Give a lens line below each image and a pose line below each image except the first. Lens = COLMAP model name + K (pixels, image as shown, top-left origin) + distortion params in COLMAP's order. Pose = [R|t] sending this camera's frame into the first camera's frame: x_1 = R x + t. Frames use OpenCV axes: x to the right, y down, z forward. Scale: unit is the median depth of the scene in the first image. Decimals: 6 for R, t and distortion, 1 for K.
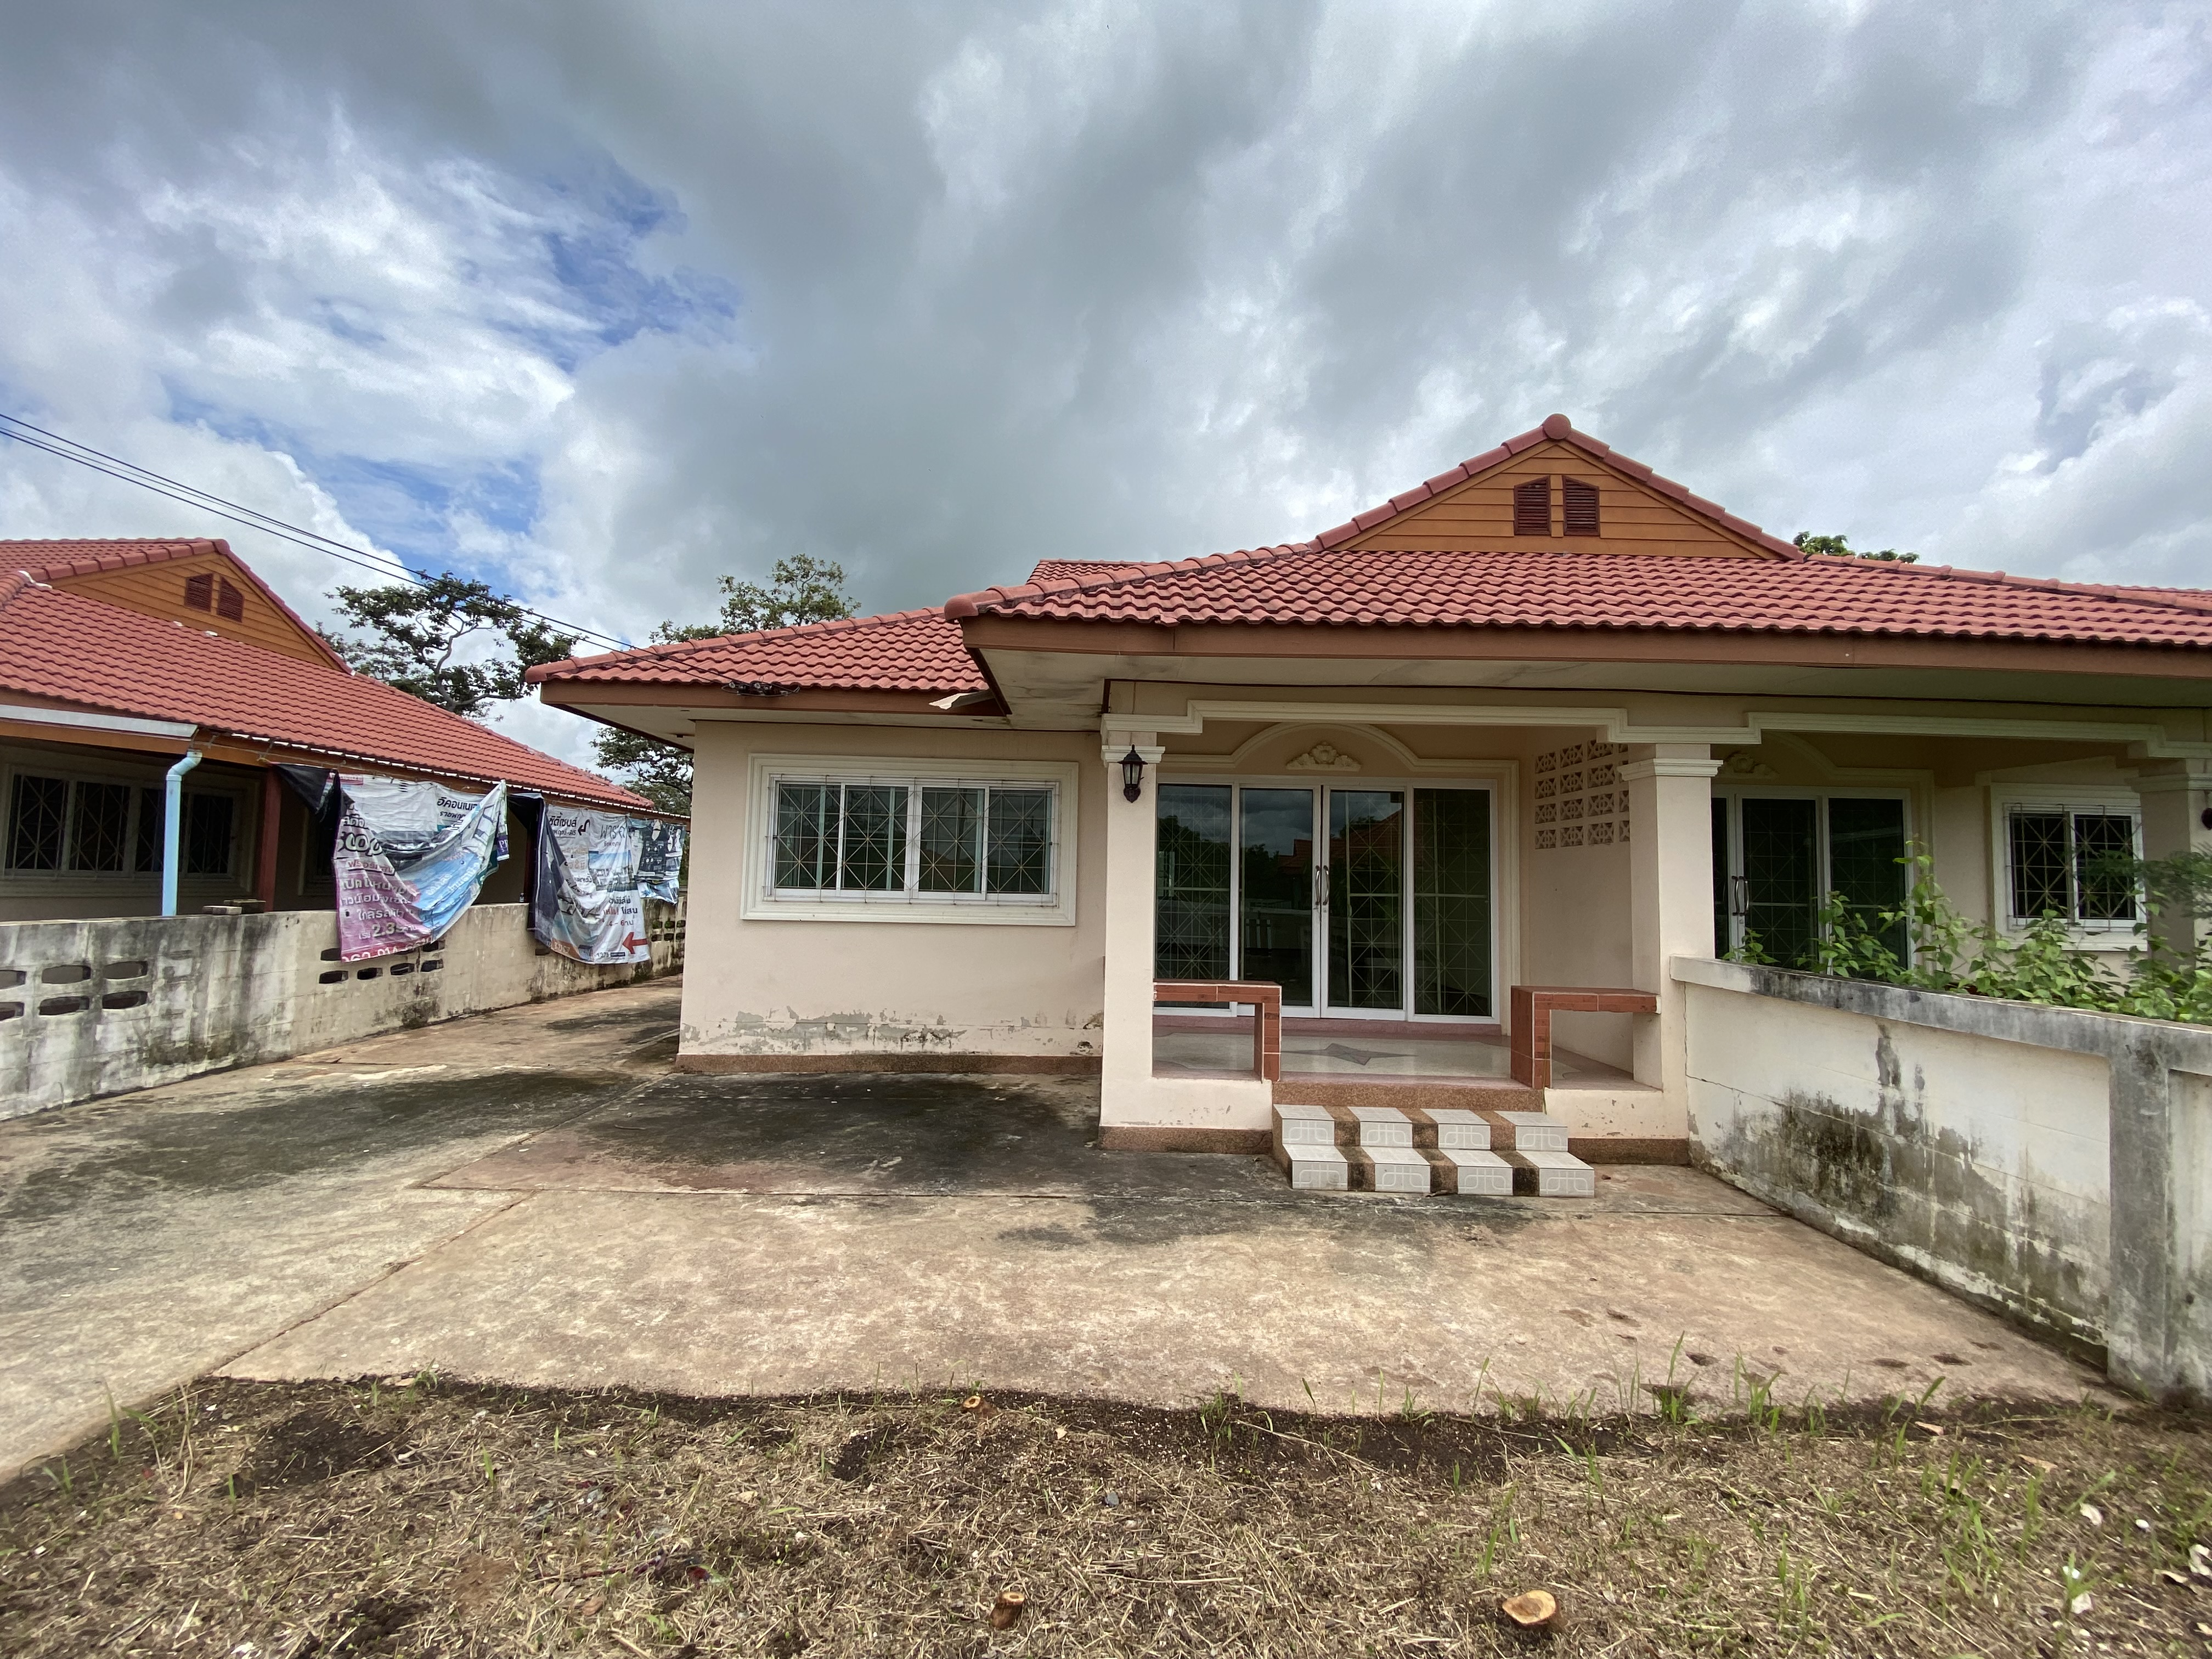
lens RADIAL K [[897.9, 0, 1106.0], [0, 897.9, 829.5], [0, 0, 1]] dist [0.040176, -0.031050]
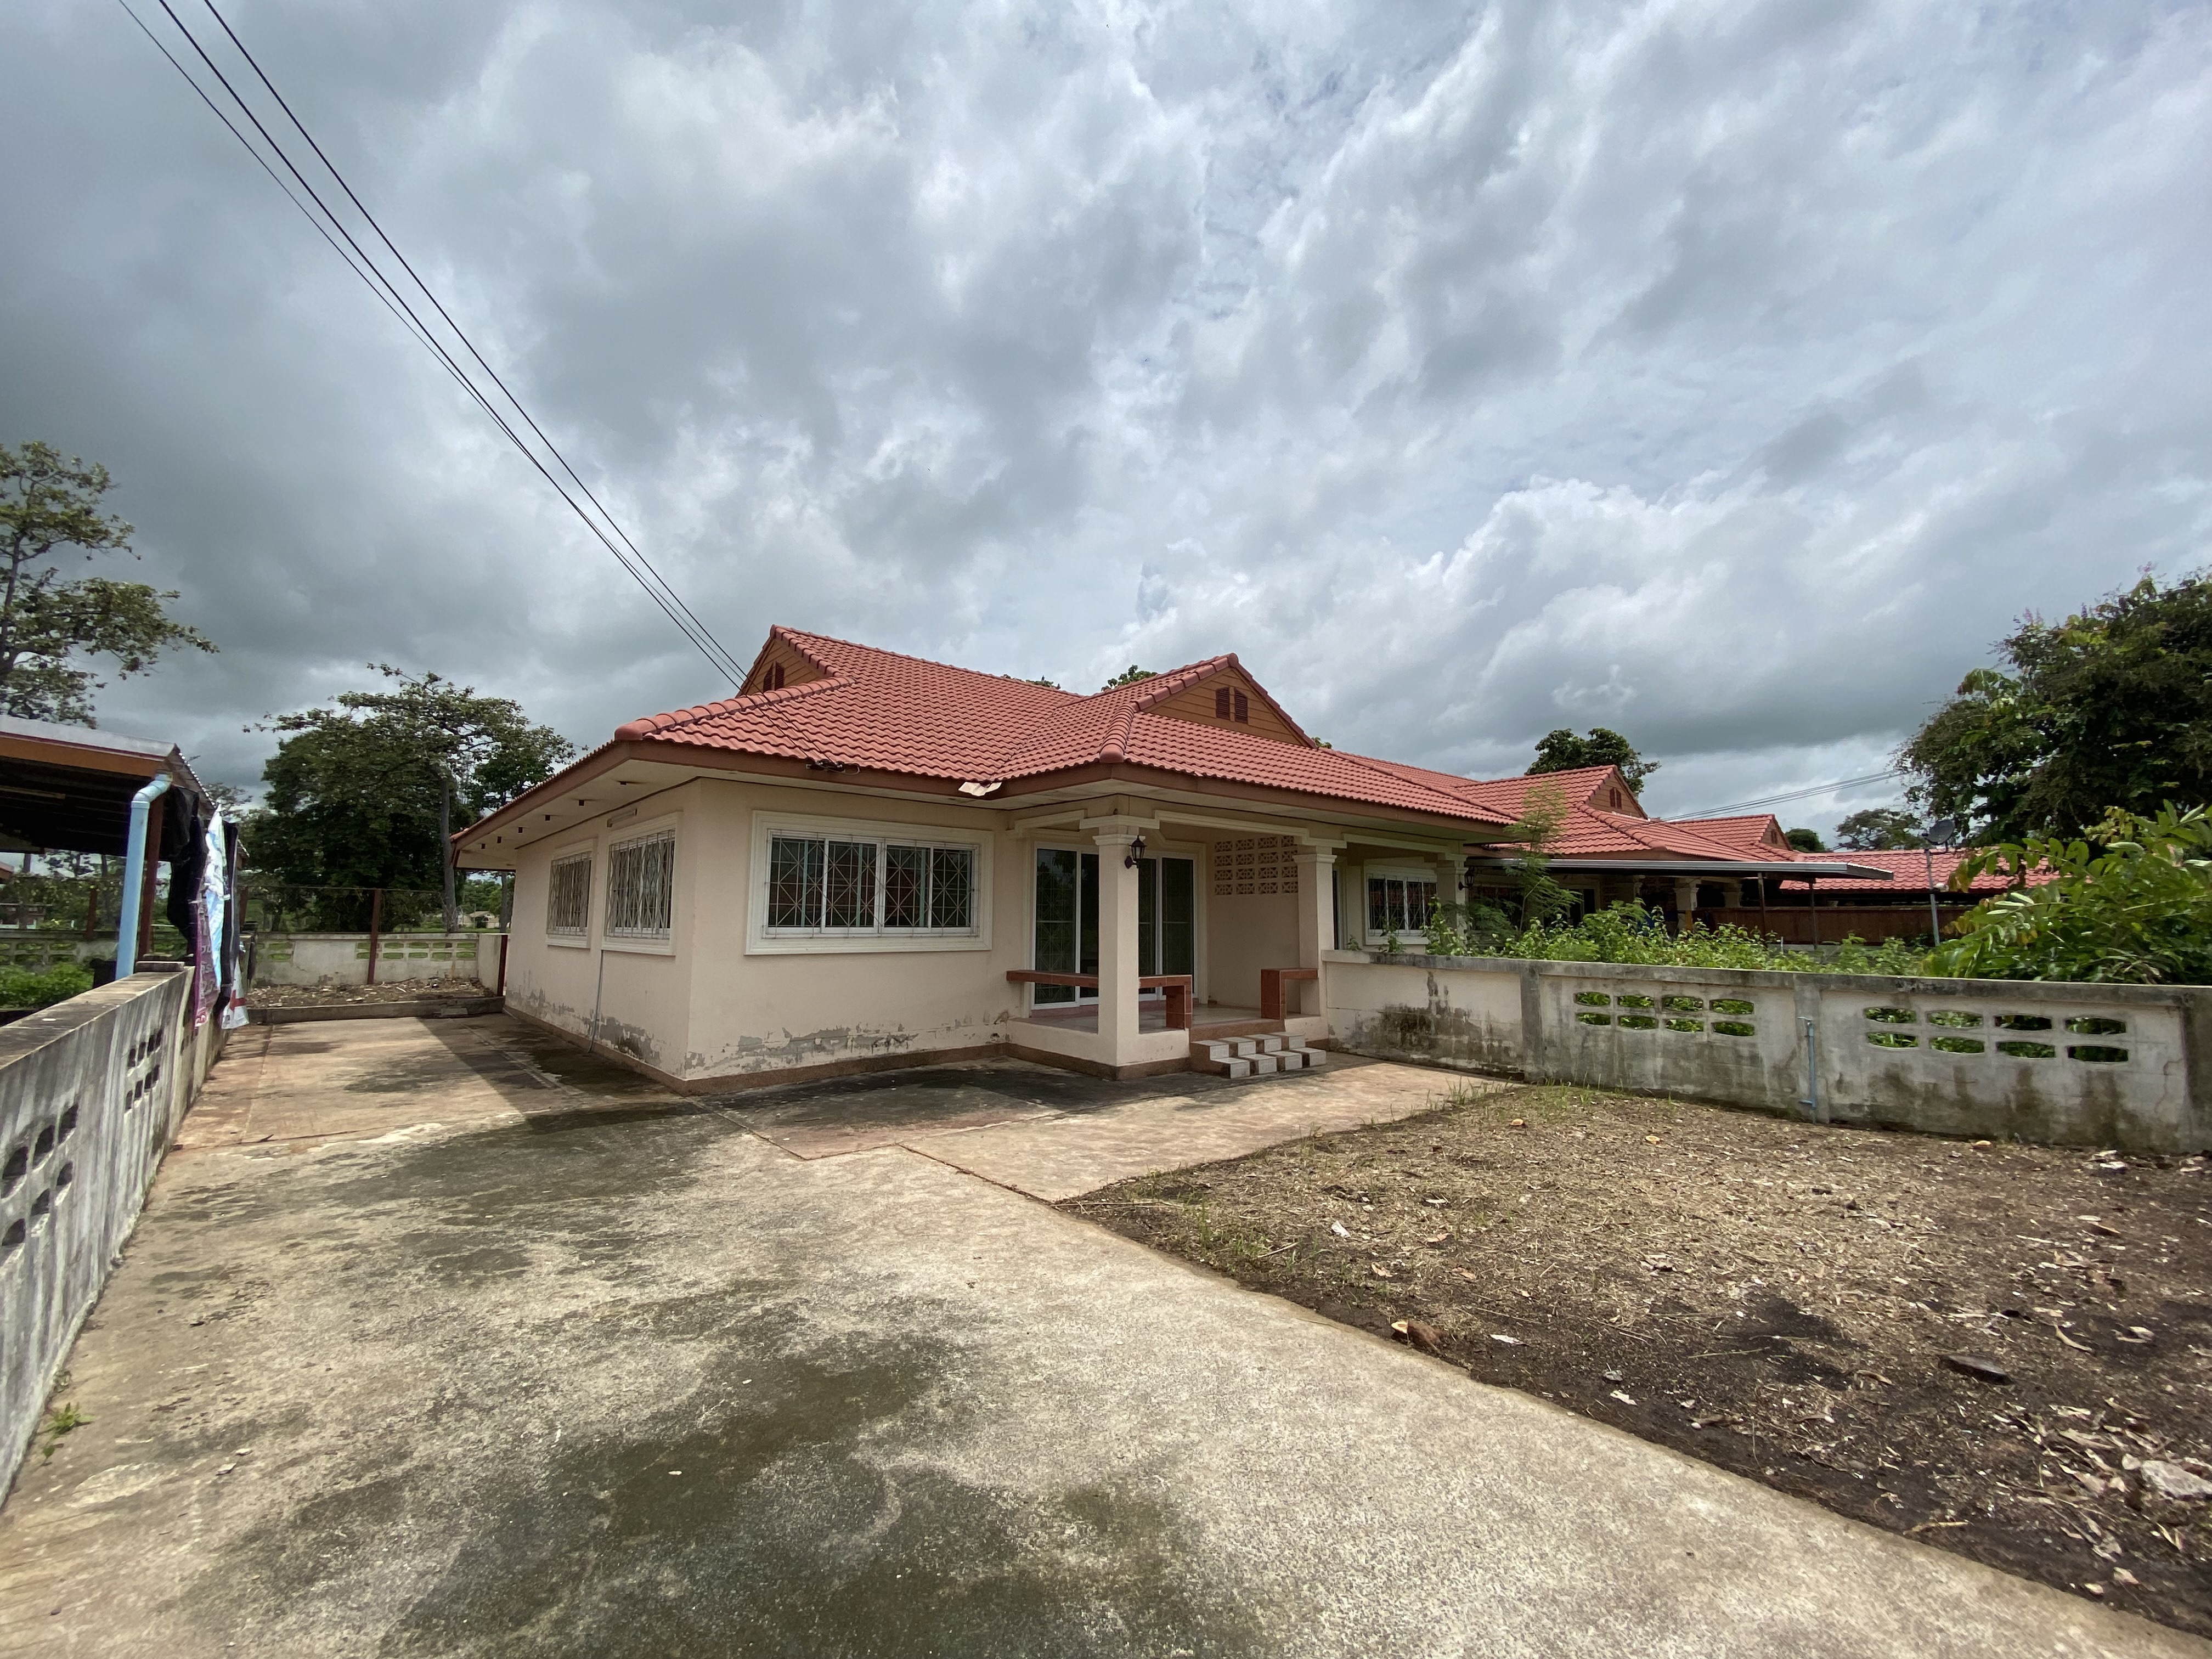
lens RADIAL K [[897.9, 0, 1106.0], [0, 897.9, 829.5], [0, 0, 1]] dist [0.040176, -0.031050]
pose [[0.757205, 0.050925, 0.651189, -0.824108], [-0.027973, 0.998570, -0.045564, -0.020077], [-0.652578, 0.016286, 0.757546, -0.170789]]
